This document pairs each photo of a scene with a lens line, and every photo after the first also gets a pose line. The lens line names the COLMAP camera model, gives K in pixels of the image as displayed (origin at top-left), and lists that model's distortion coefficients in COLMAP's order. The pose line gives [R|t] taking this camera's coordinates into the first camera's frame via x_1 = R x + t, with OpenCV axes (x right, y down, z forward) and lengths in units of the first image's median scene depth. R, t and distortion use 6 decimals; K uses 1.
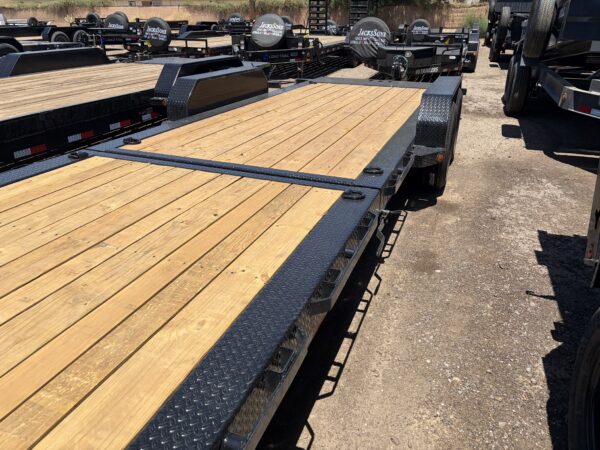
lens RADIAL K [[449.3, 0, 300.0], [0, 449.3, 225.0], [0, 0, 1]] dist [0.051236, -0.050505]
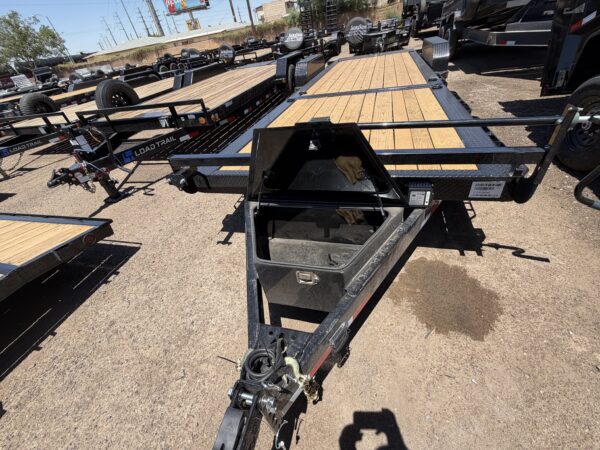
lens RADIAL K [[251.5, 0, 300.0], [0, 251.5, 225.0], [0, 0, 1]] dist [-0.000222, 0.000185]
pose [[0.983968, -0.177809, -0.013815, -0.360823], [0.176527, 0.959980, 0.217433, 0.110533], [-0.025400, -0.216386, 0.975977, -0.202984]]
